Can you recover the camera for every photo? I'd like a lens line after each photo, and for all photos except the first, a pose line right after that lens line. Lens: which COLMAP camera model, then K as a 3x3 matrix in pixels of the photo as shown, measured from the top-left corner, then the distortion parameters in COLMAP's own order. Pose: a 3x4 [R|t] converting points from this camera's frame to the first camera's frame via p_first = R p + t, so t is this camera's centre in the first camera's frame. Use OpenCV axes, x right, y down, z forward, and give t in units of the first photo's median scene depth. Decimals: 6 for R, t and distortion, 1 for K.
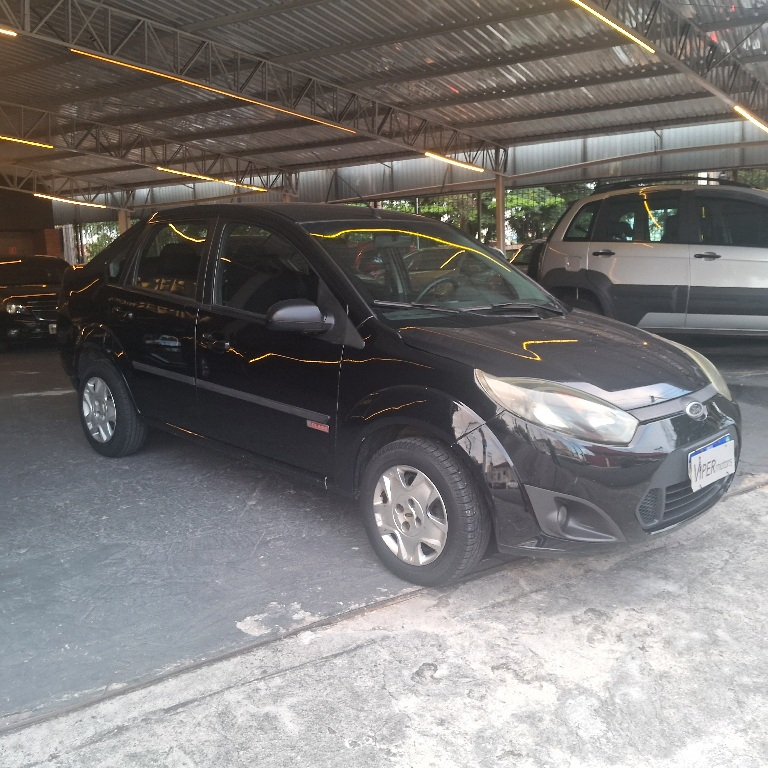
lens RADIAL K [[789.4, 0, 384.0], [0, 789.4, 384.0], [0, 0, 1]] dist [0.093134, -0.220468]
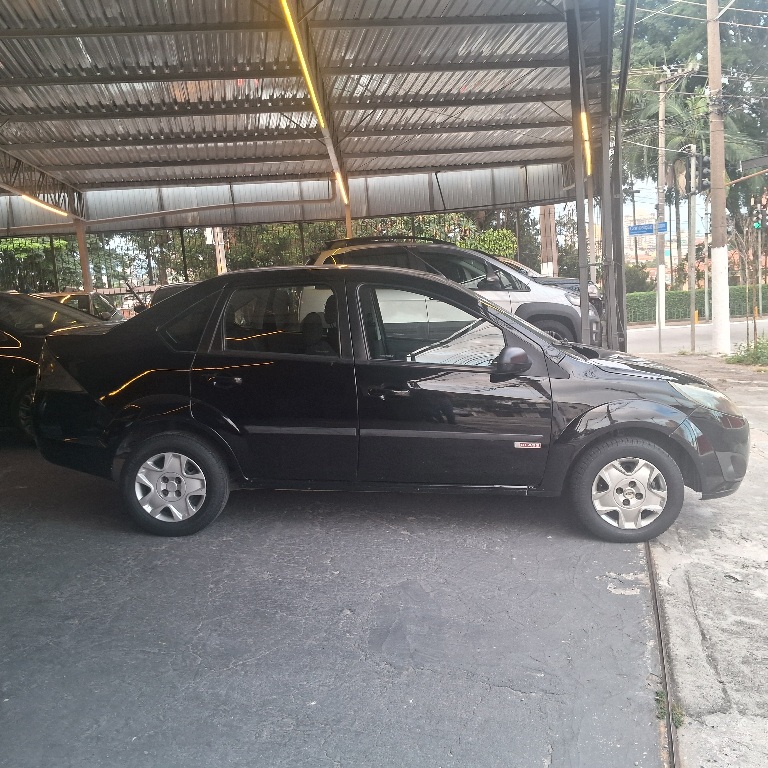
lens RADIAL K [[789.4, 0, 384.0], [0, 789.4, 384.0], [0, 0, 1]] dist [0.093134, -0.220468]
pose [[0.761380, -0.103502, 0.639990, -1.197570], [0.133862, 0.990999, 0.001016, -0.086447], [-0.634335, 0.084897, 0.768382, 0.188080]]
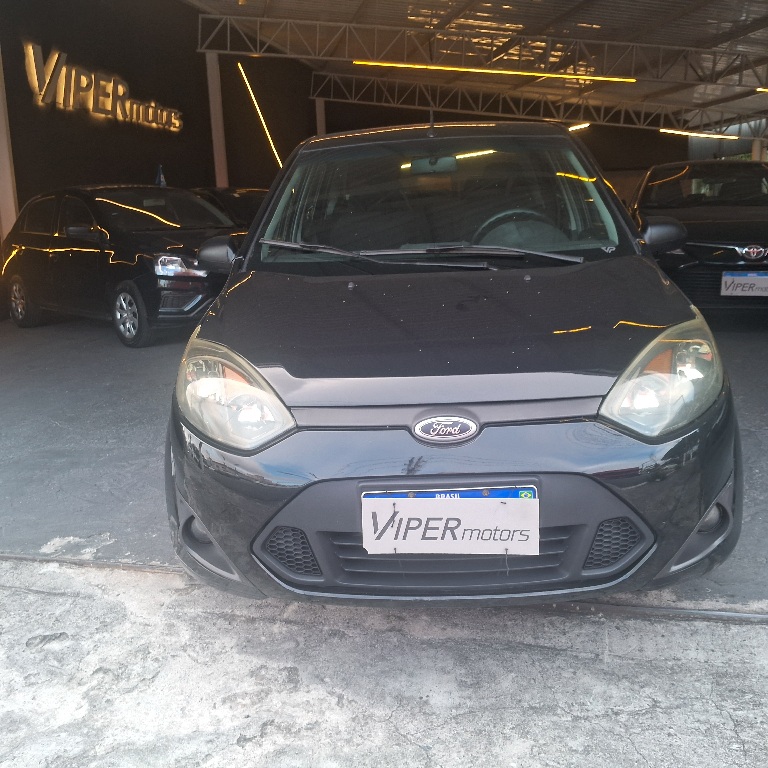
lens RADIAL K [[789.4, 0, 384.0], [0, 789.4, 384.0], [0, 0, 1]] dist [0.093134, -0.220468]
pose [[0.651489, 0.149780, -0.743725, 0.820868], [-0.094866, 0.988707, 0.116017, -0.068224], [0.752703, -0.005029, 0.658341, 0.585775]]
